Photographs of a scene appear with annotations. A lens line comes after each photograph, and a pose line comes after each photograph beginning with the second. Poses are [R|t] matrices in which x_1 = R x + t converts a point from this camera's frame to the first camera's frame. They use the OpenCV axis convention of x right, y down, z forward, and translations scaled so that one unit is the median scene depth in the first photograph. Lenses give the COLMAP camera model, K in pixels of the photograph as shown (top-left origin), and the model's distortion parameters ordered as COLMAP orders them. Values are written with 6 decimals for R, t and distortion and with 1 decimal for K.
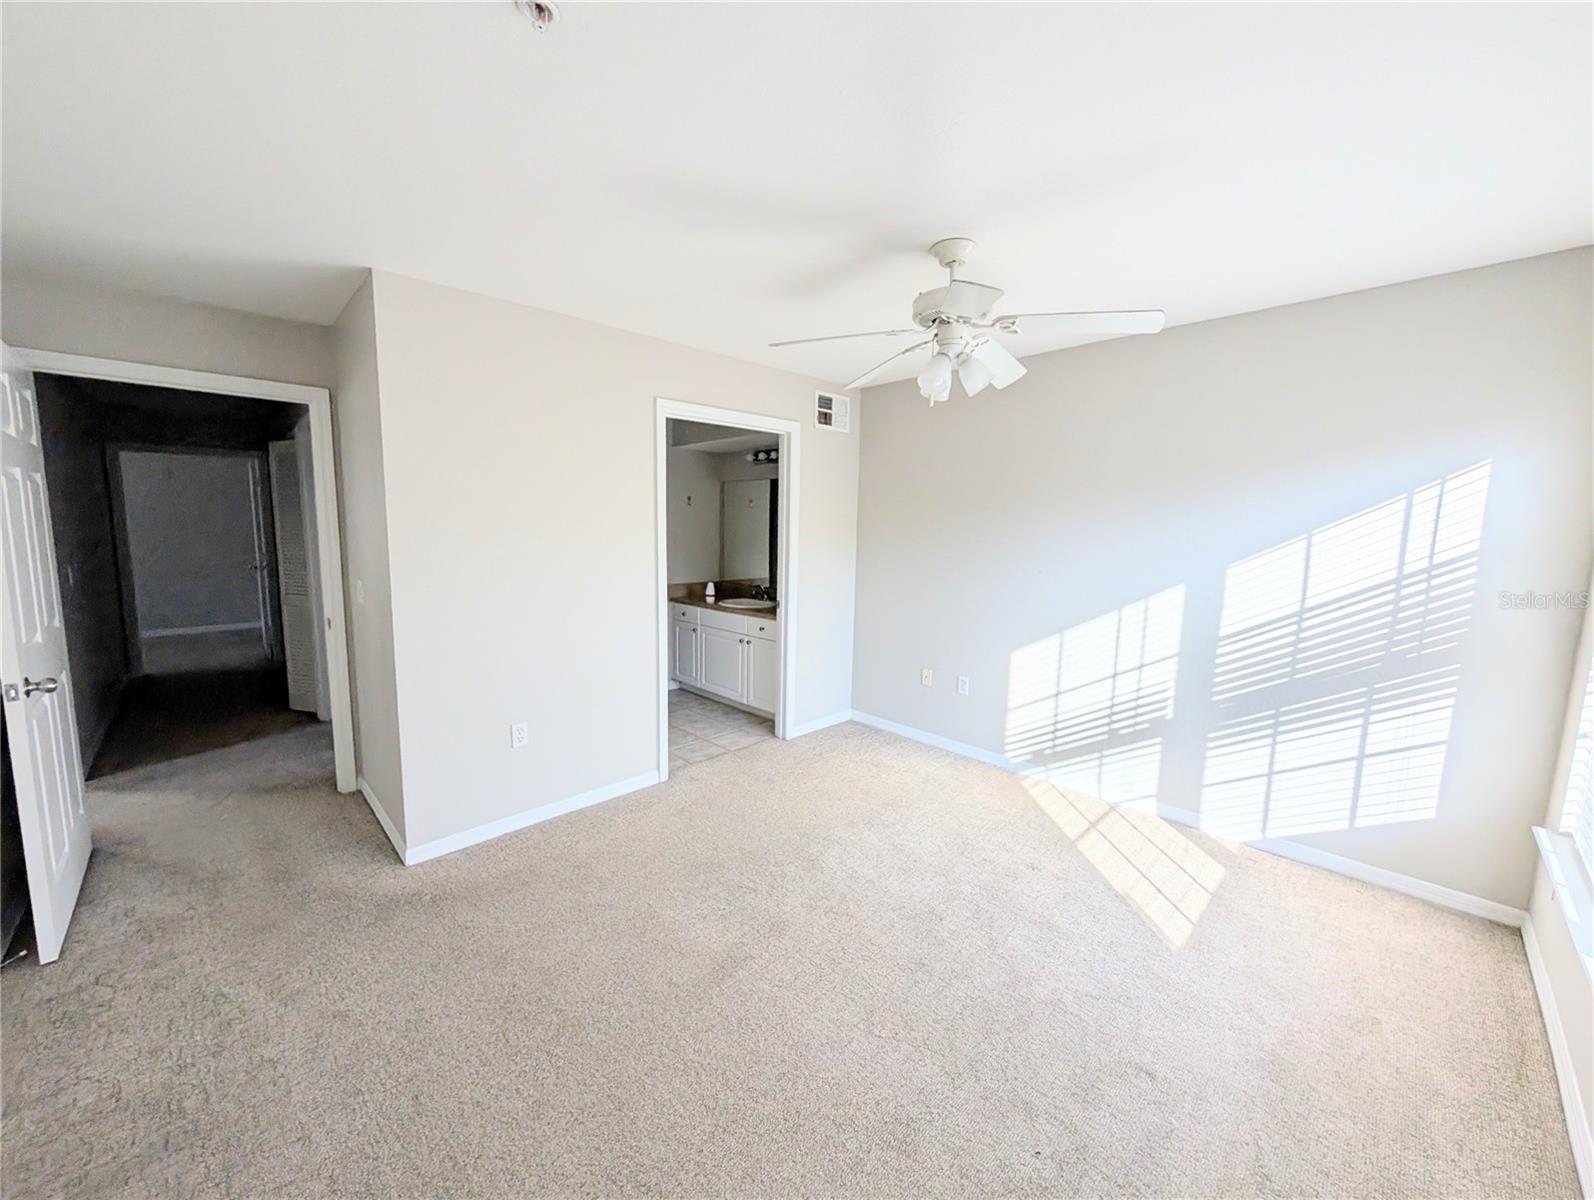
lens RADIAL K [[603.4, 0, 806.2], [0, 603.4, 597.7], [0, 0, 1]] dist [0.000147, 0.000023]
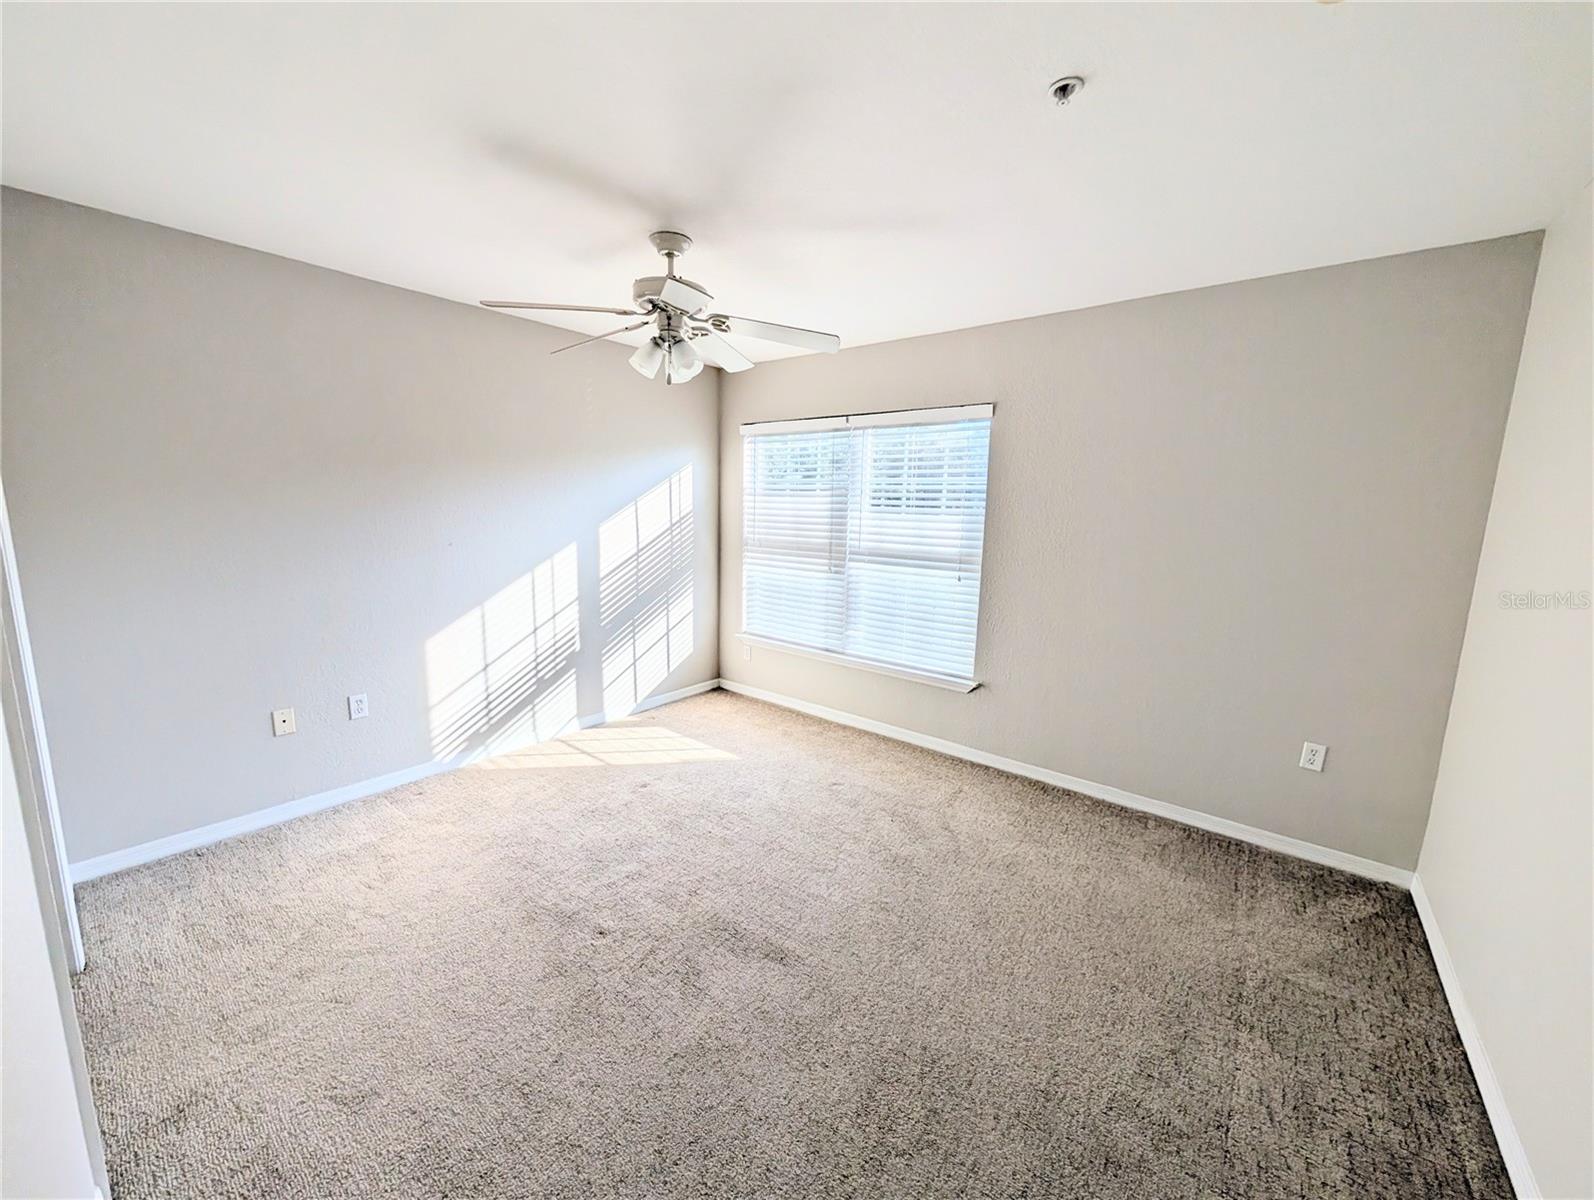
lens RADIAL K [[603.4, 0, 806.2], [0, 603.4, 597.7], [0, 0, 1]] dist [0.000147, 0.000023]
pose [[-0.129940, -0.171003, 0.976665, -0.664268], [0.092340, 0.978648, 0.183636, -0.092555], [-0.987213, 0.114047, -0.111375, 0.665773]]
